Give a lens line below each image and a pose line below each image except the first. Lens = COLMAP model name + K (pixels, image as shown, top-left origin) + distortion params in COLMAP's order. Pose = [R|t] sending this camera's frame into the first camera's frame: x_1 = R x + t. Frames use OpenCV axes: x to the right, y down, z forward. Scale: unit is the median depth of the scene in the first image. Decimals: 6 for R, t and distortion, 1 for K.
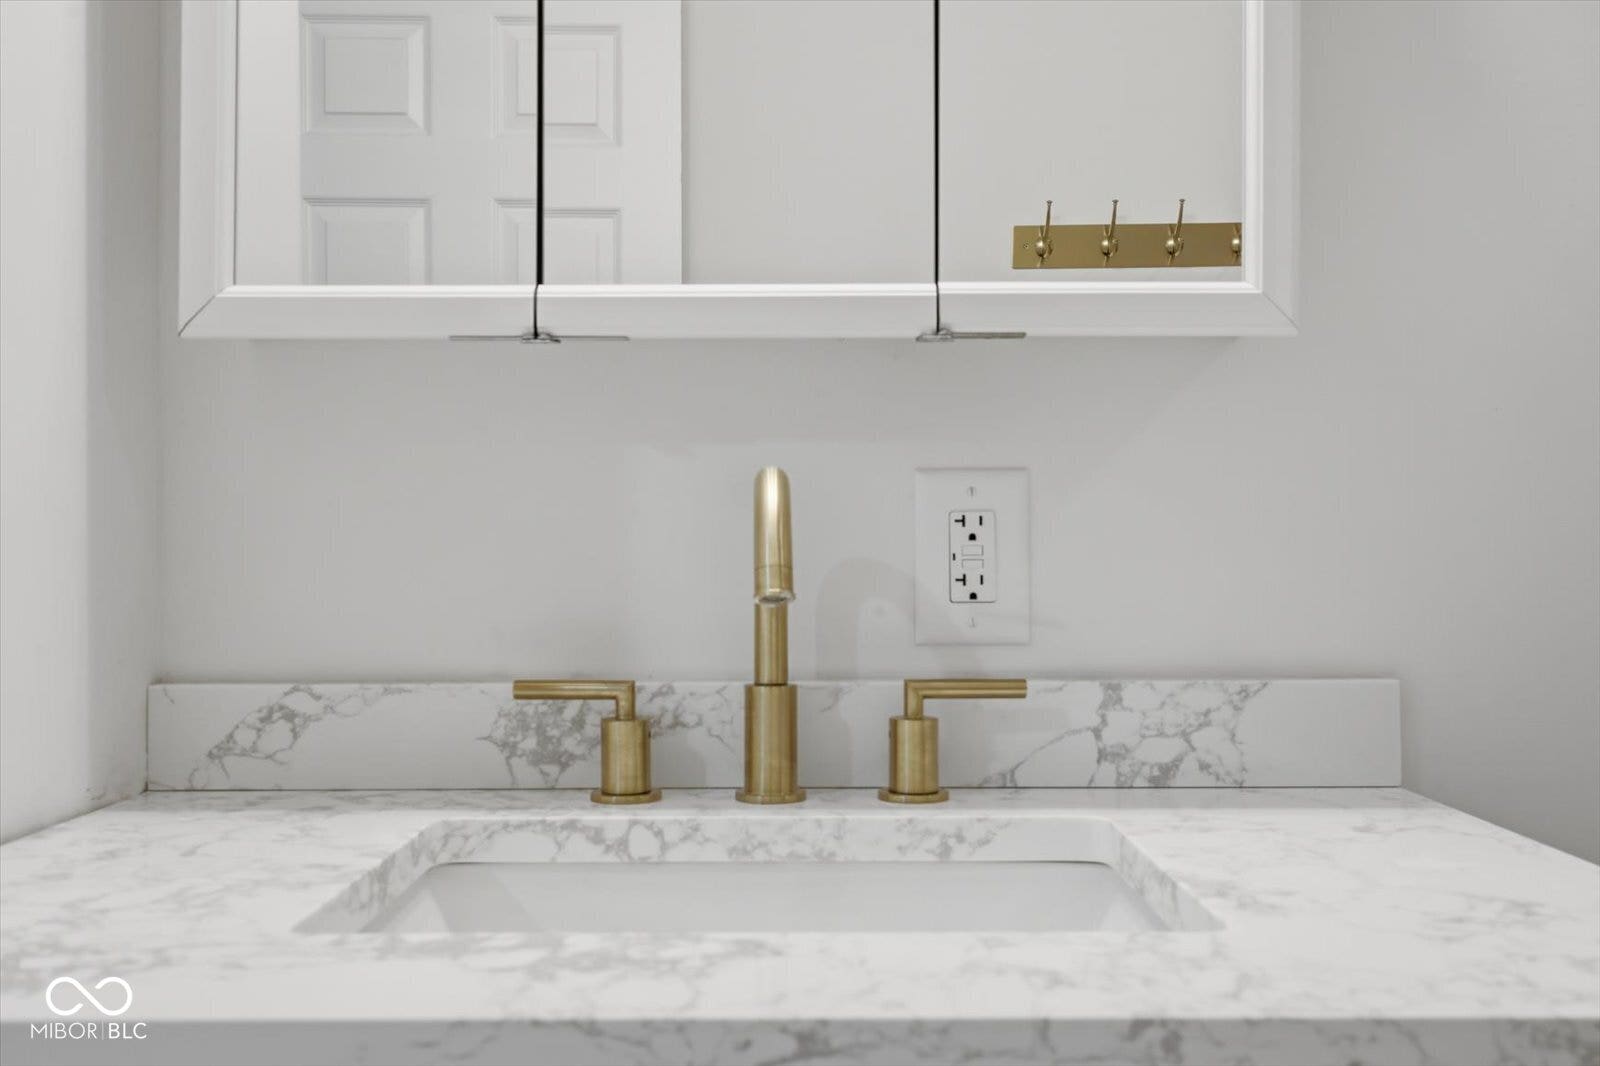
lens RADIAL K [[1520.8, 0, 802.9], [0, 1520.8, 501.9], [0, 0, 1]] dist [0.007174, 0.000473]
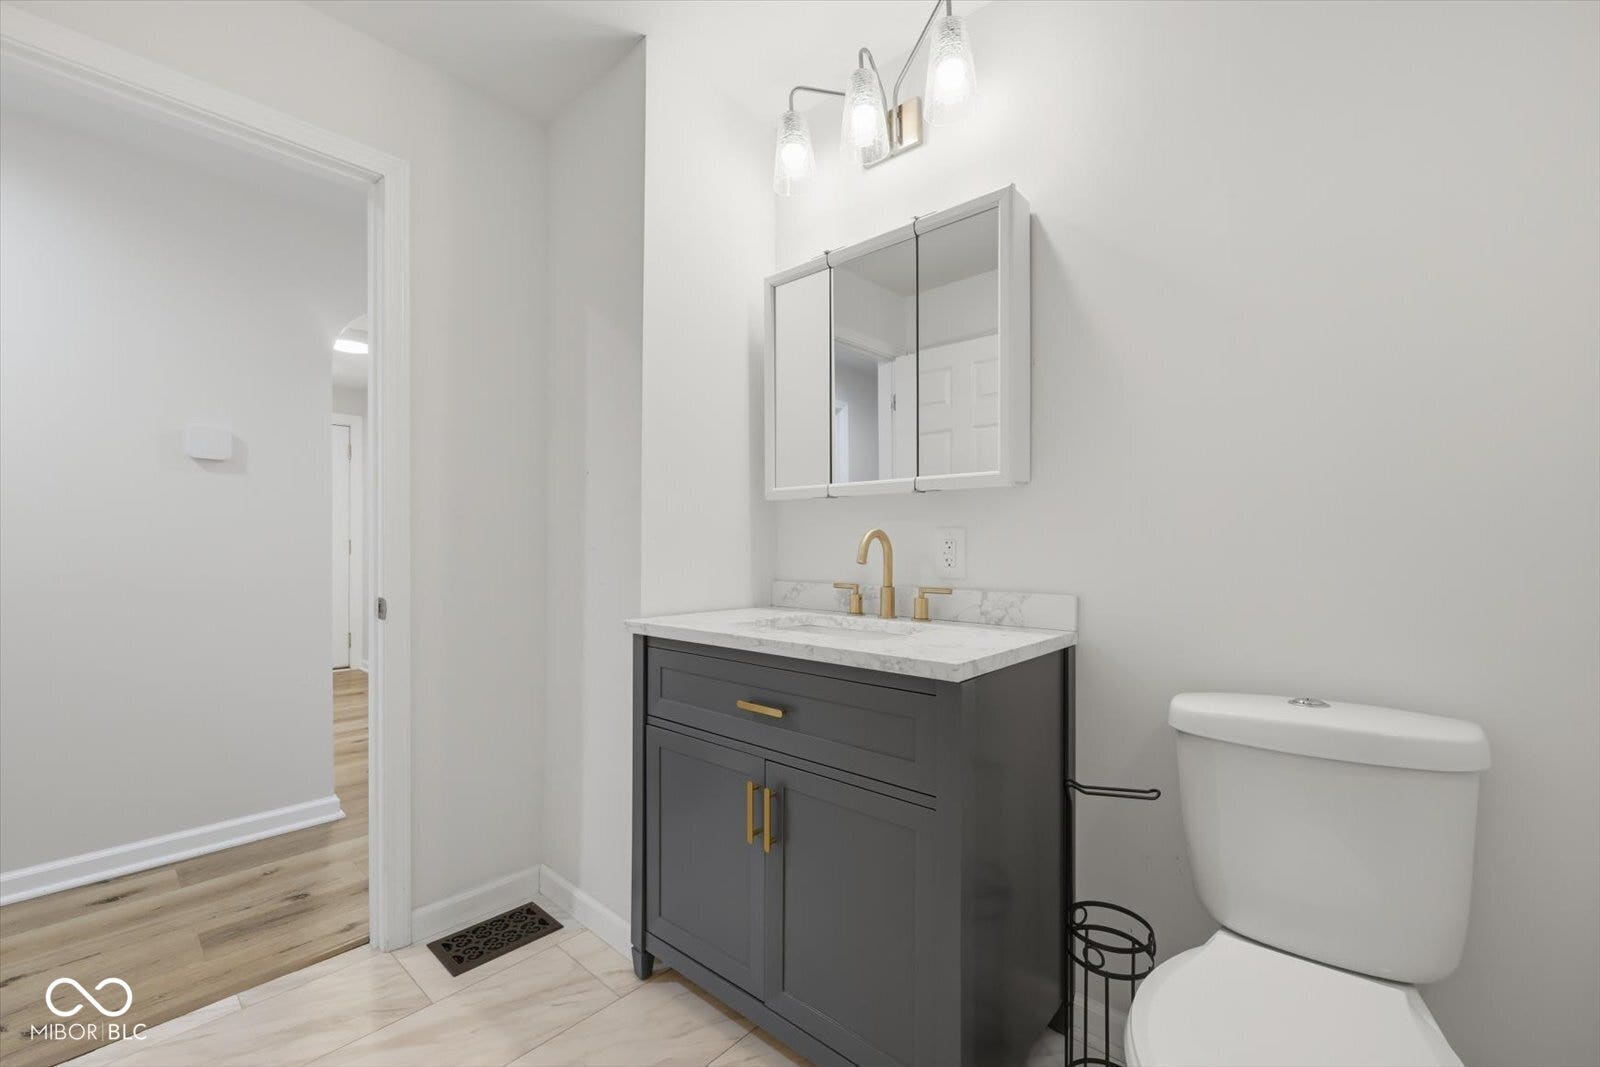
lens RADIAL K [[653.8, 0, 800.3], [0, 653.8, 538.0], [0, 0, 1]] dist [0.000315, -0.000069]
pose [[0.750108, -0.004949, -0.661297, 0.844091], [0.016306, 0.999806, 0.011014, -0.020101], [0.661114, -0.019045, 0.750043, -0.323198]]
